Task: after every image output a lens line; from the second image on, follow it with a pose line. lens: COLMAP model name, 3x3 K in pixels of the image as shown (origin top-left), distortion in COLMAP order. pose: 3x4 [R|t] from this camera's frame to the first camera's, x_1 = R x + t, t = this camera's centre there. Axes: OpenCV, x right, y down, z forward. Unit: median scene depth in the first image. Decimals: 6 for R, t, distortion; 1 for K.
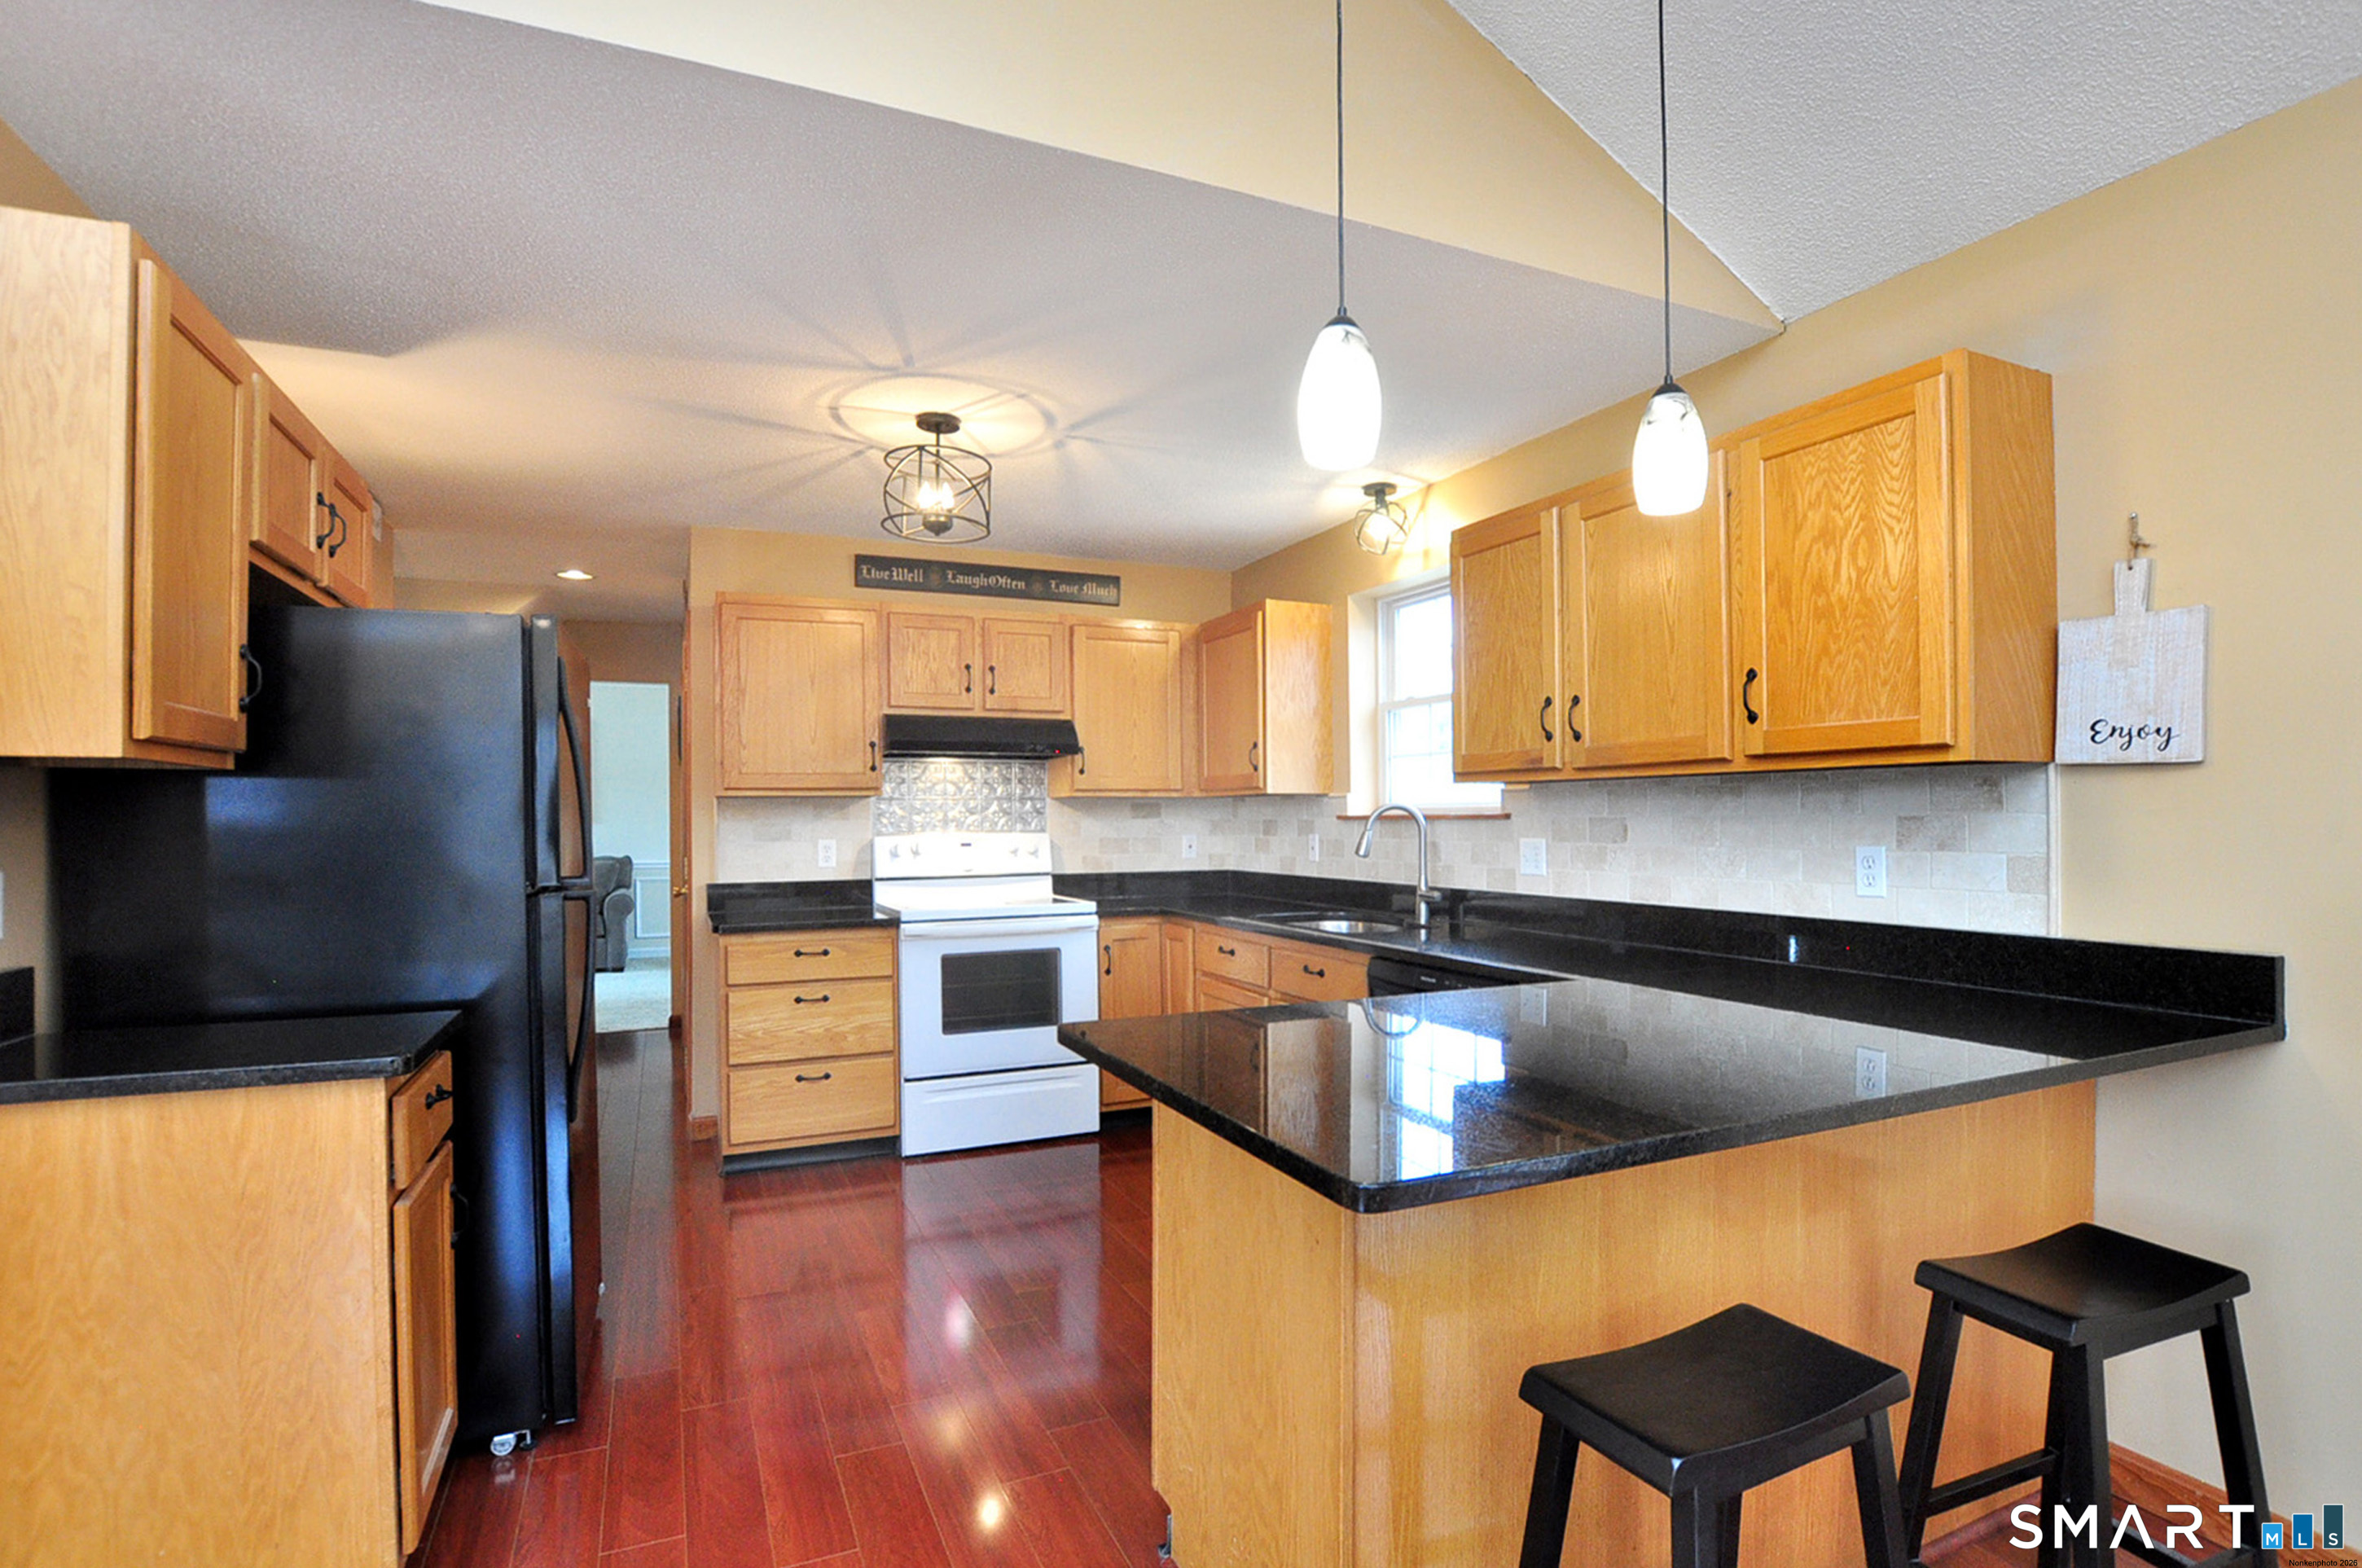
lens RADIAL K [[1153.0, 0, 1179.8], [0, 1153.0, 793.5], [0, 0, 1]] dist [-0.035553, -0.000366]
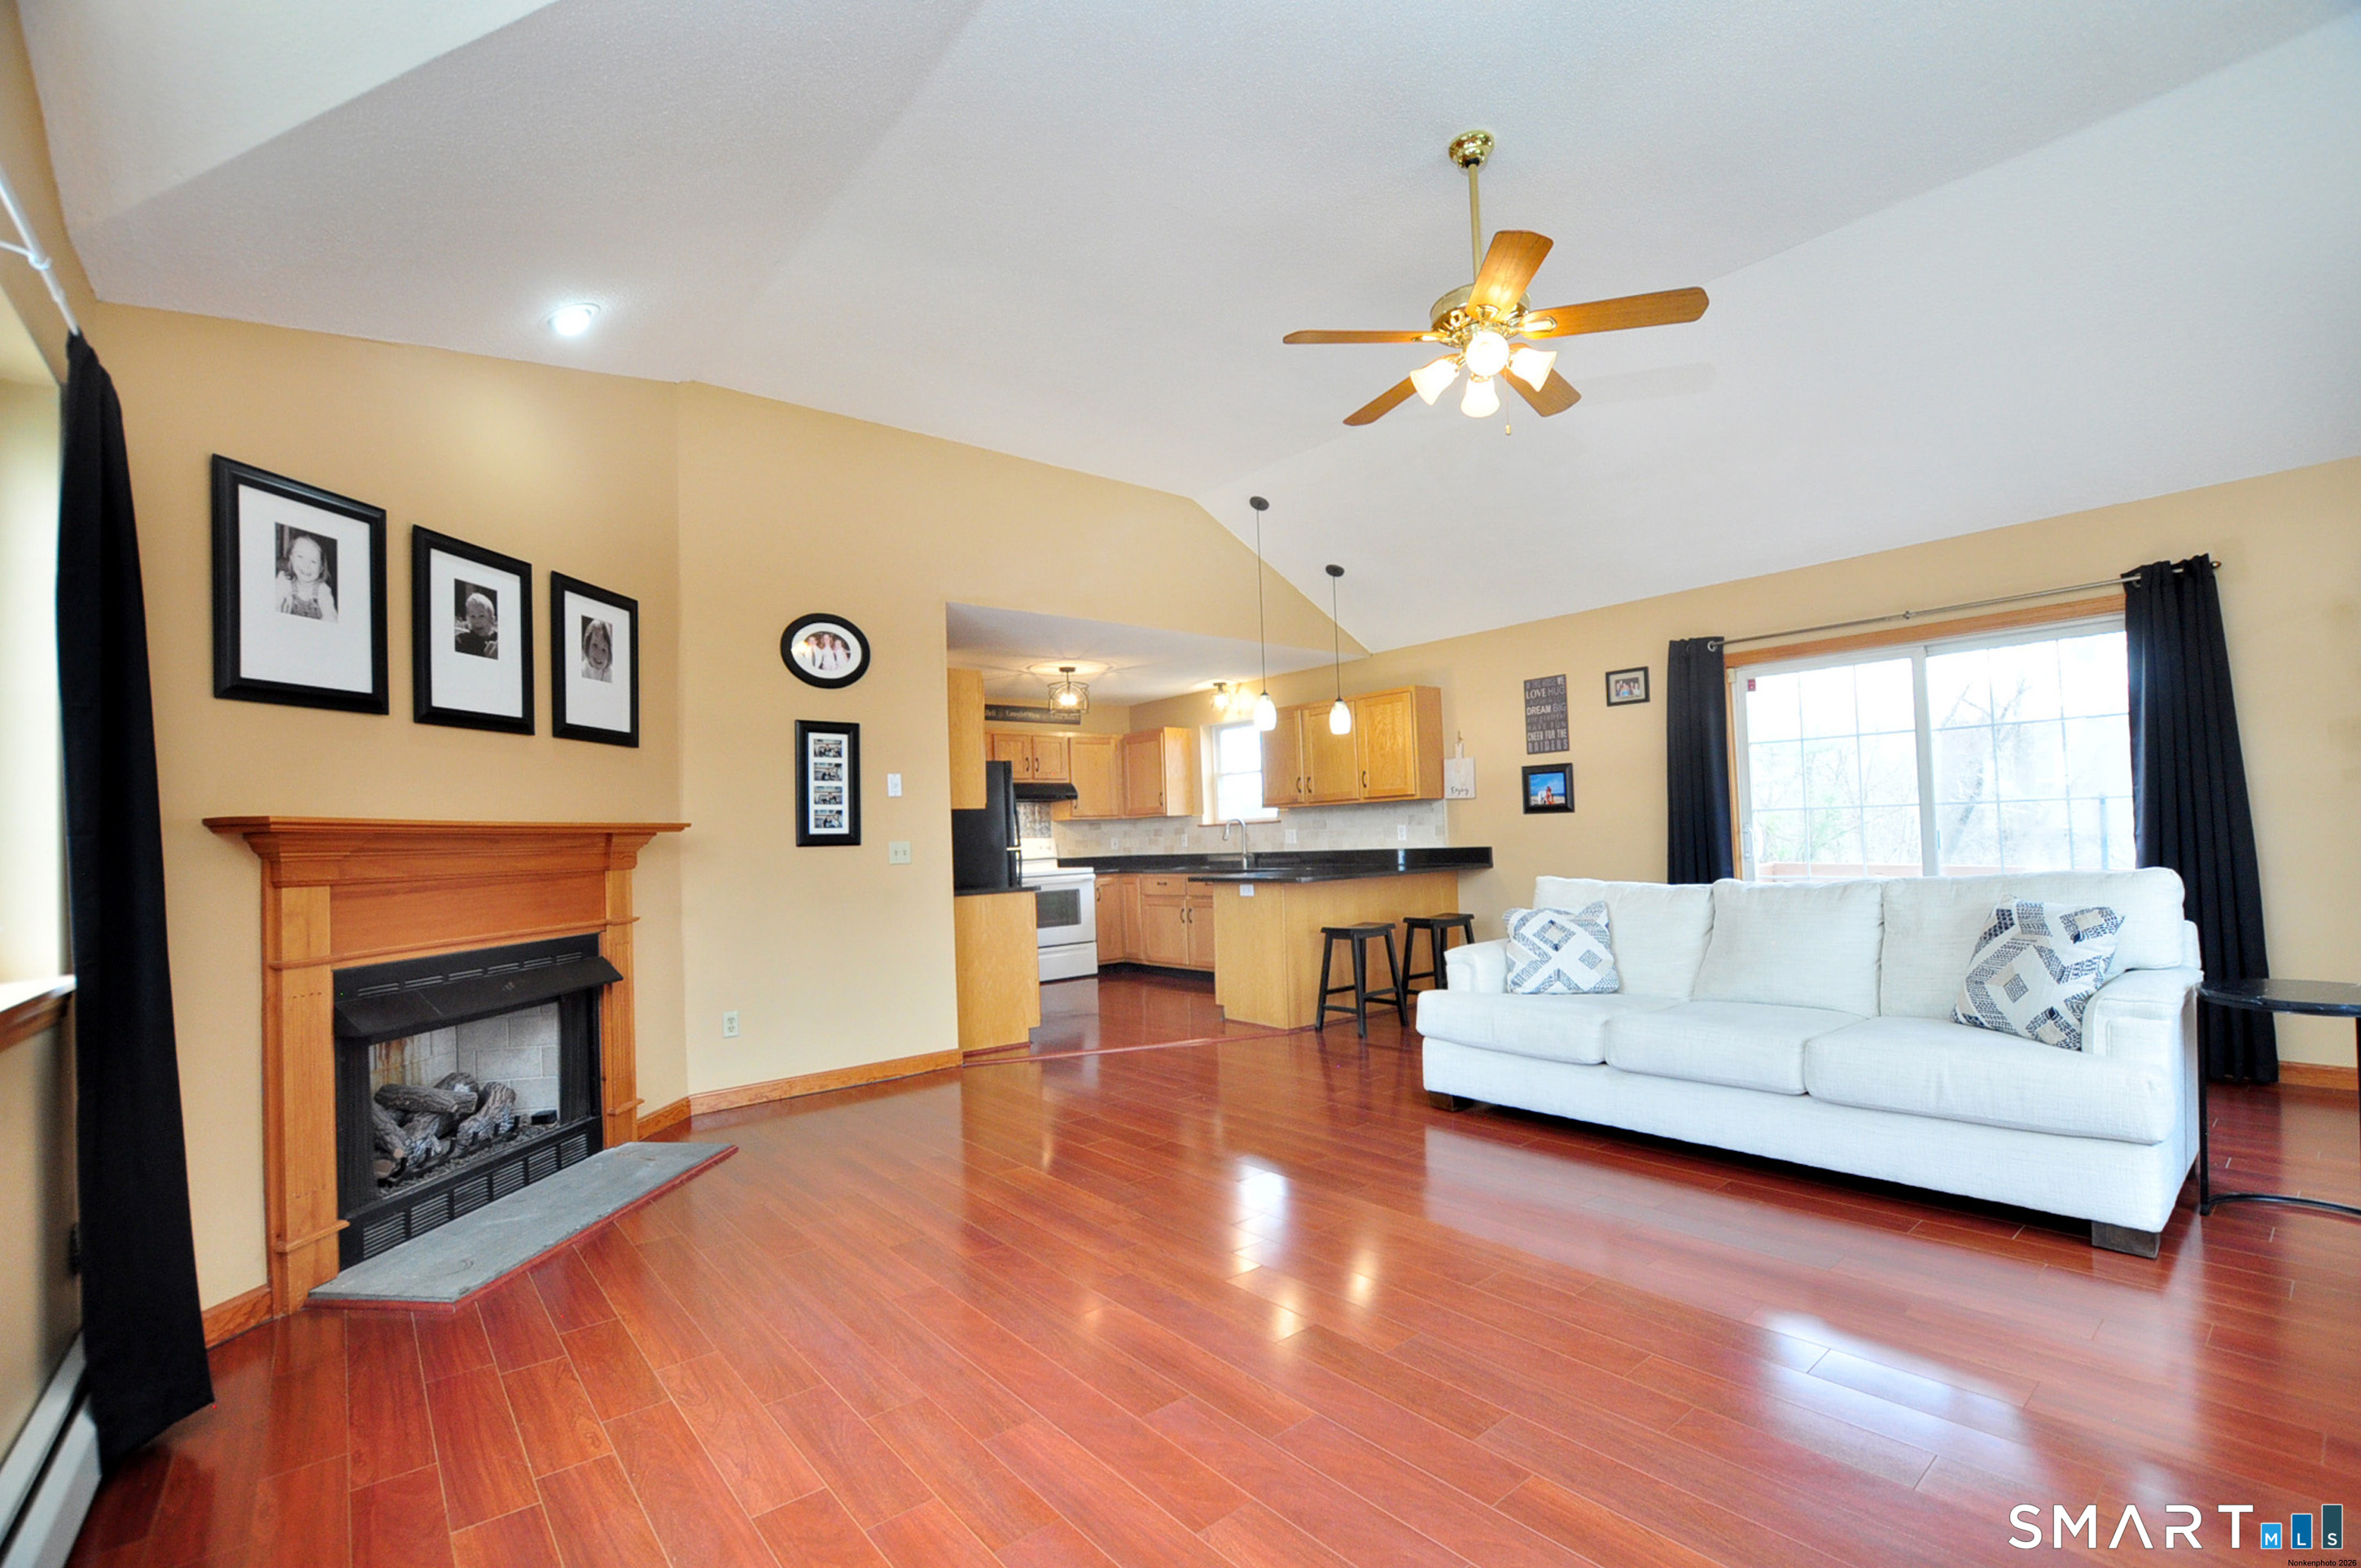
lens RADIAL K [[1043.0, 0, 1227.8], [0, 1043.0, 776.3], [0, 0, 1]] dist [-0.018998, 0.000097]
pose [[0.950977, -0.012581, 0.309006, -0.493378], [0.026439, 0.998822, -0.040701, 0.010389], [-0.308130, 0.046875, 0.950189, -1.068196]]
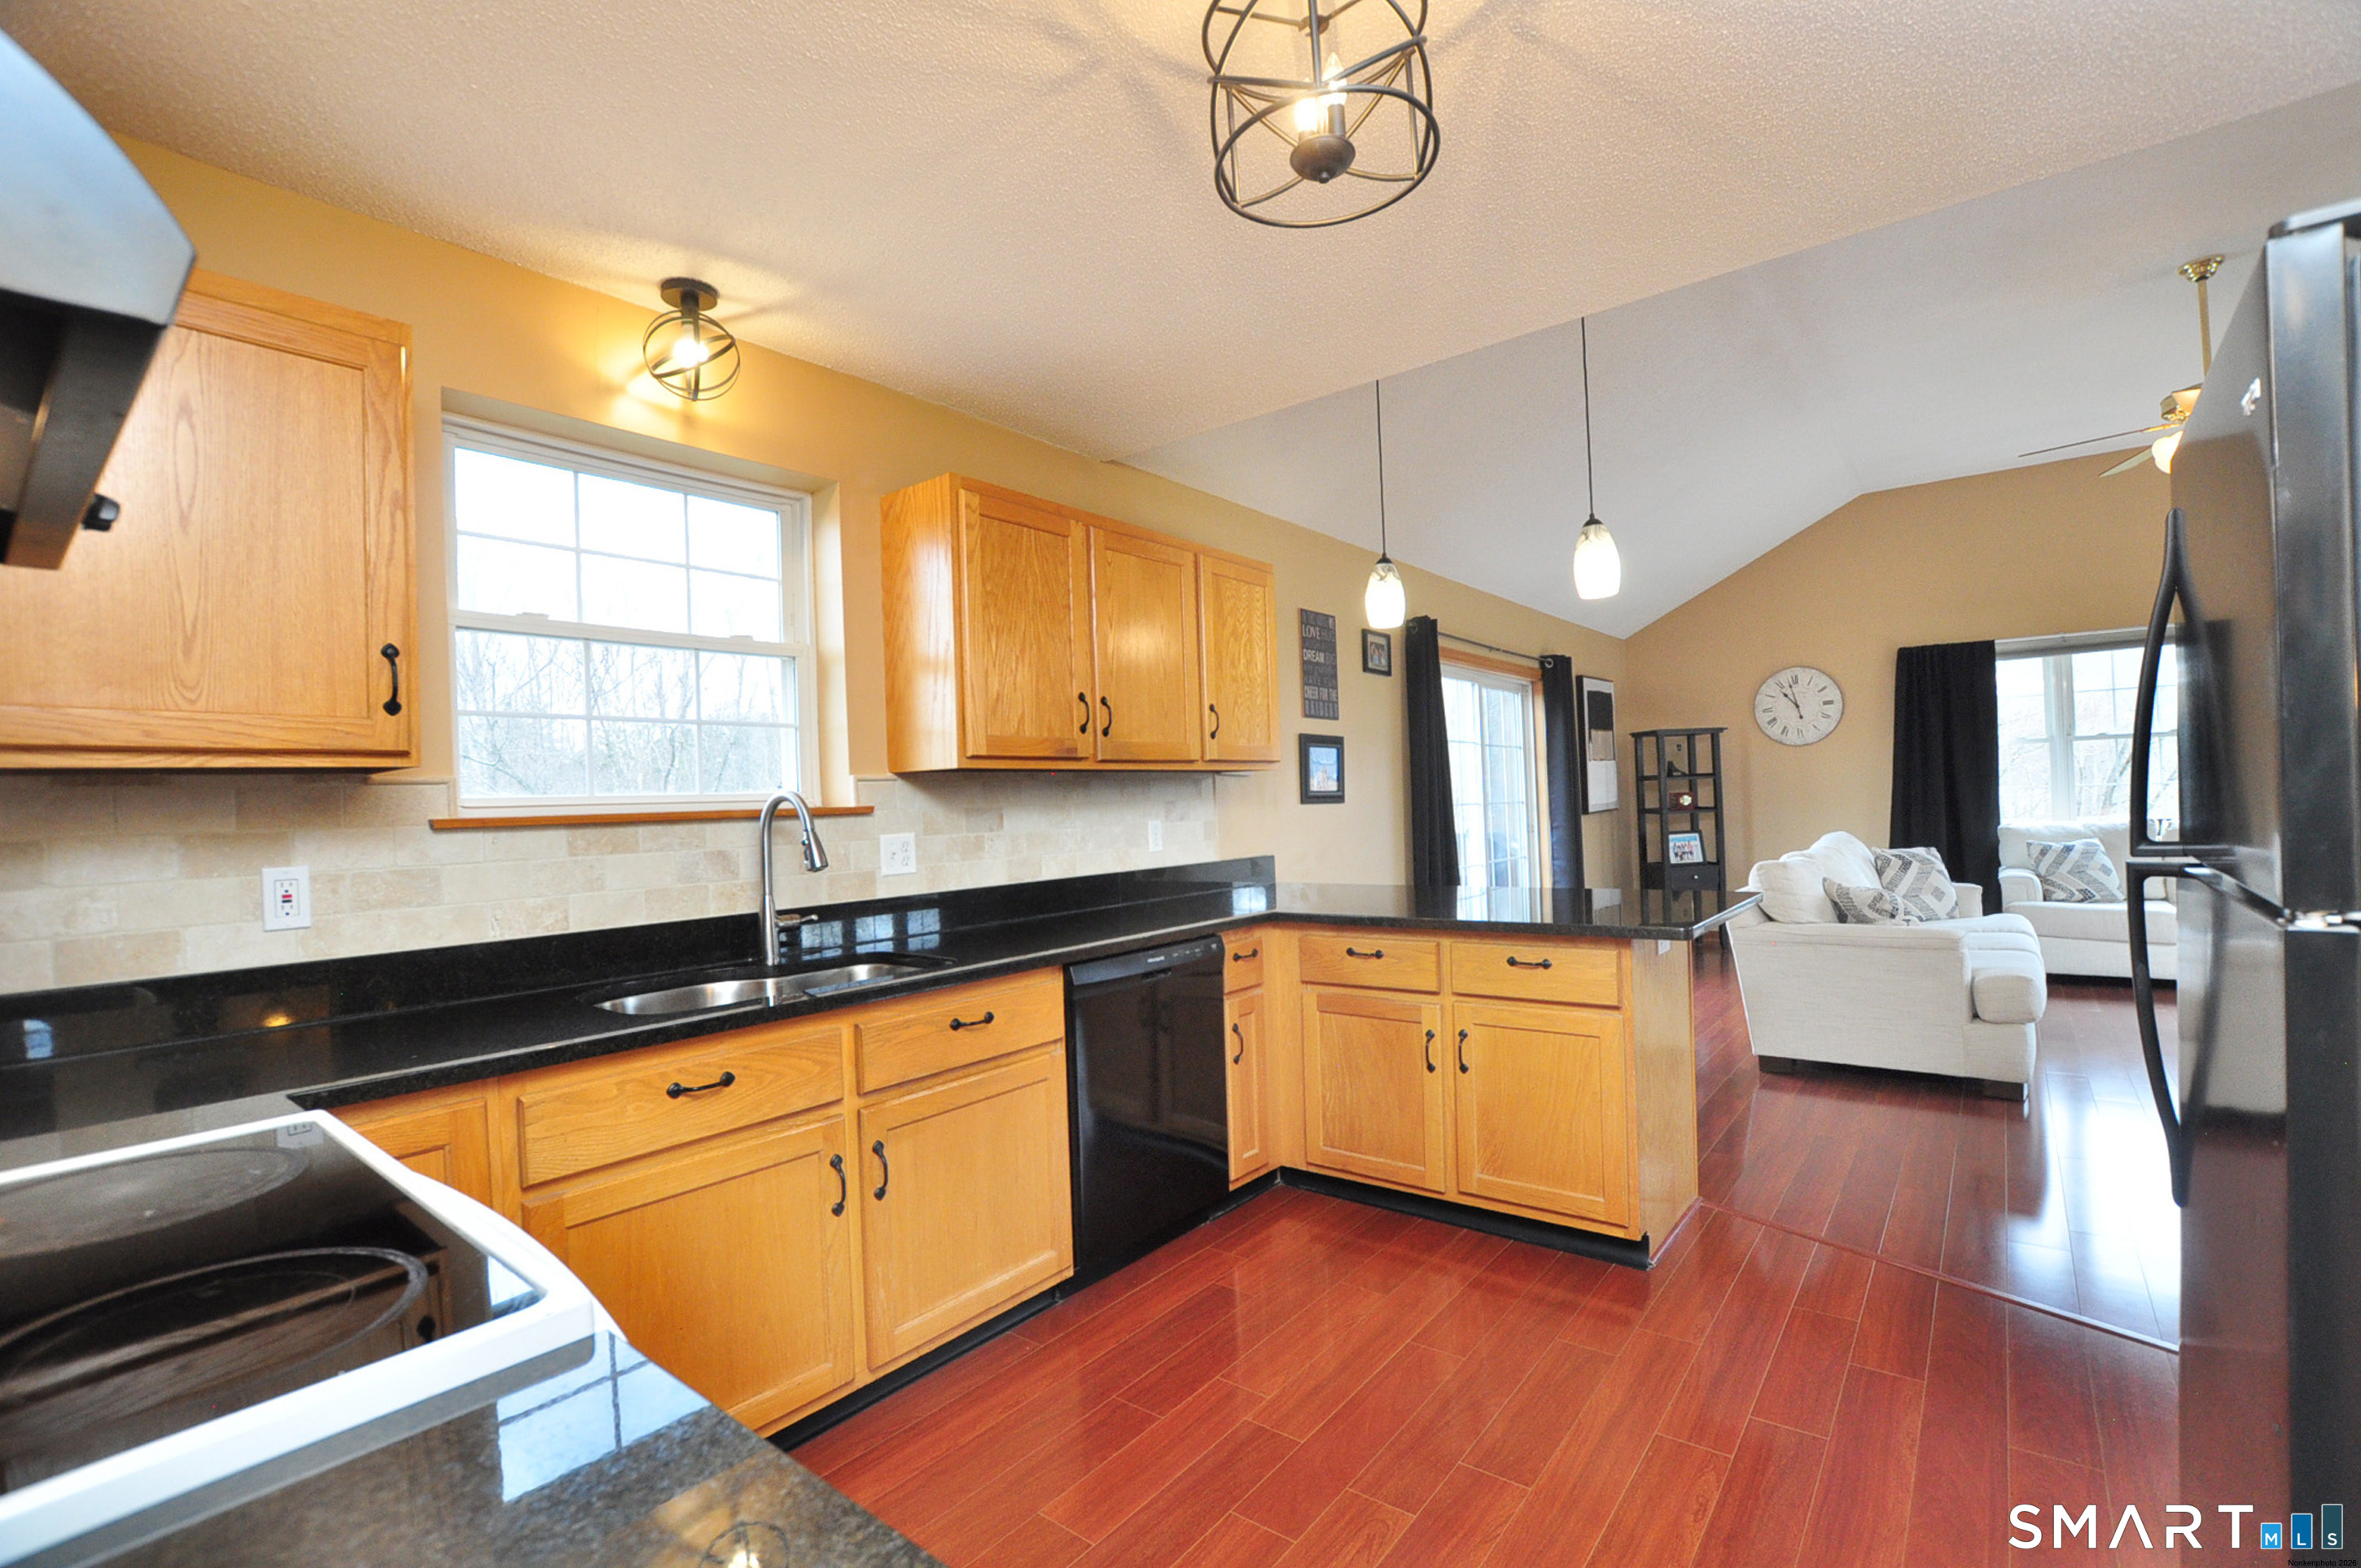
lens RADIAL K [[1047.6, 0, 1211.3], [0, 1047.6, 795.1], [0, 0, 1]] dist [-0.019512, -0.000019]
pose [[-0.479209, 0.028446, 0.877240, -0.470944], [0.019858, 0.999570, -0.021565, 0.028488], [-0.877476, 0.007086, -0.479568, 1.060621]]
